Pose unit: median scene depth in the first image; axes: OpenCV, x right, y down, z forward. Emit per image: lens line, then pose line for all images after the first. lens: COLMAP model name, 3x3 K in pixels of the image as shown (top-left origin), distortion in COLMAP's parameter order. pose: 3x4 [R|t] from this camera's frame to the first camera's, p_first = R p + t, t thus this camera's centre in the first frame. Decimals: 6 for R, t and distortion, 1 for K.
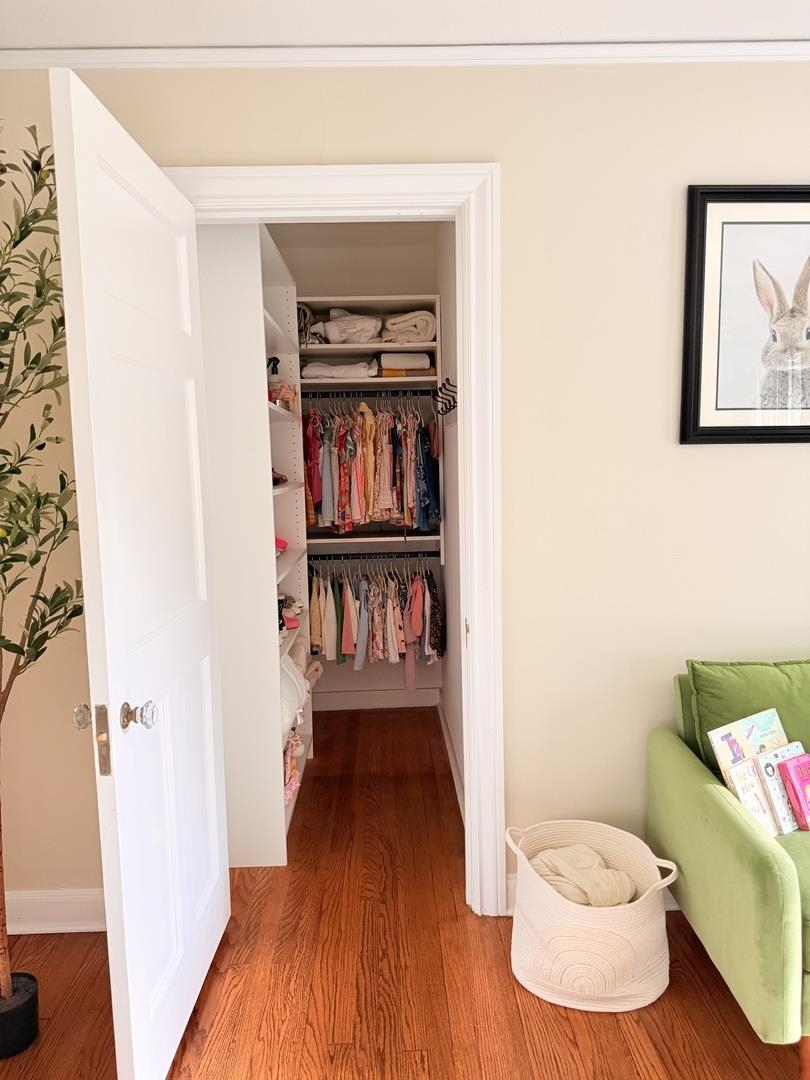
lens RADIAL K [[768.5, 0, 404.4], [0, 768.5, 529.3], [0, 0, 1]] dist [0.049066, -0.054471]
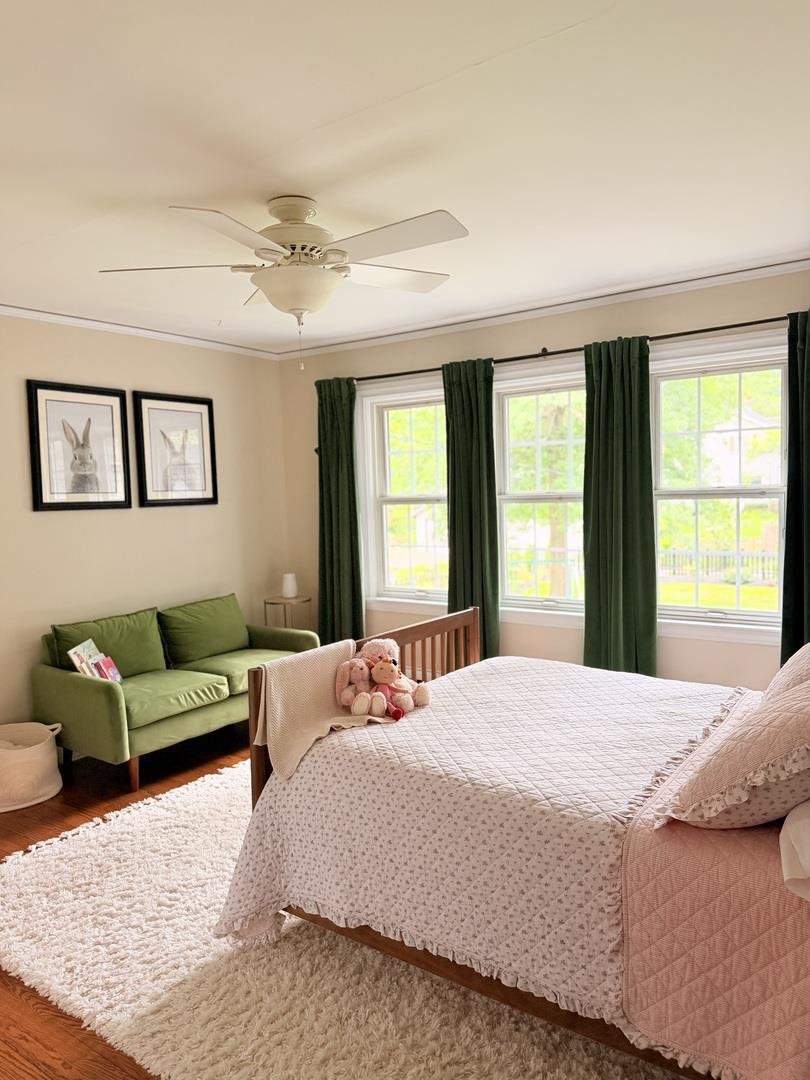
lens RADIAL K [[768.5, 0, 405.7], [0, 768.5, 536.1], [0, 0, 1]] dist [0.049066, -0.054471]
pose [[0.599597, -0.045485, 0.799009, -0.636666], [0.106074, 0.994092, -0.023011, 0.090163], [-0.793241, 0.098551, 0.600879, -0.878705]]
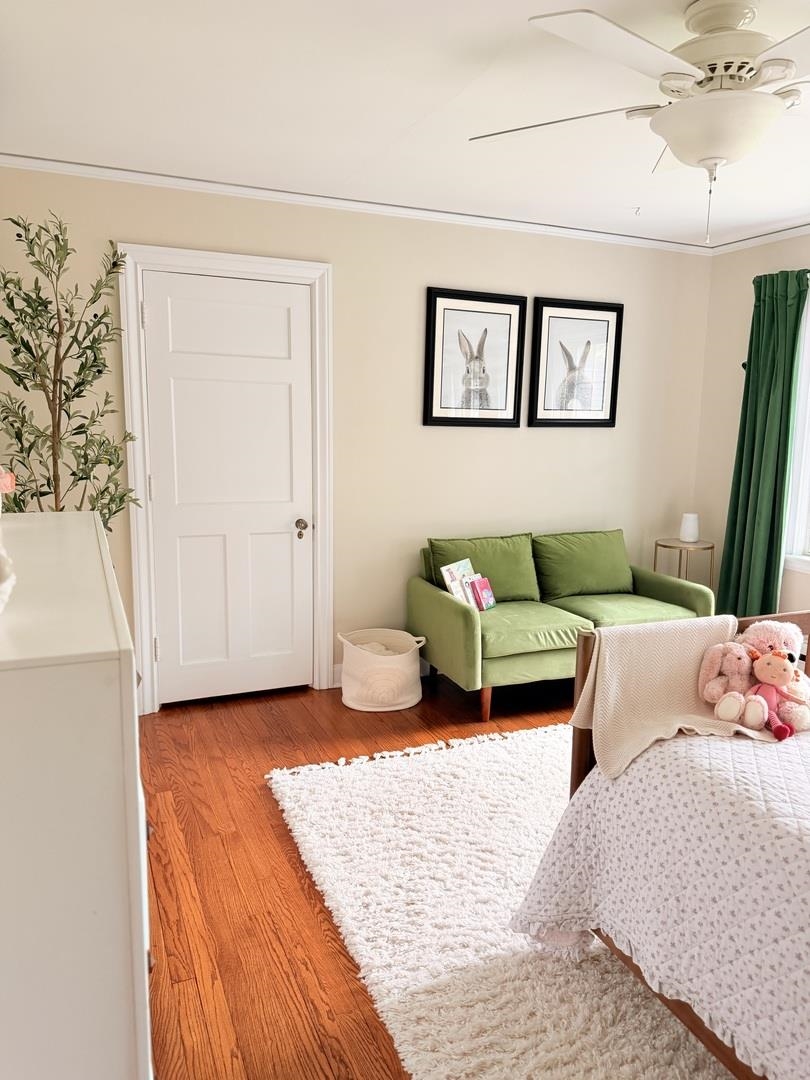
lens RADIAL K [[768.5, 0, 407.8], [0, 768.5, 540.8], [0, 0, 1]] dist [0.049066, -0.054471]
pose [[0.927001, -0.022849, 0.374362, -0.397978], [0.004059, 0.998695, 0.050905, 0.077024], [-0.375037, -0.045669, 0.925884, -0.752801]]
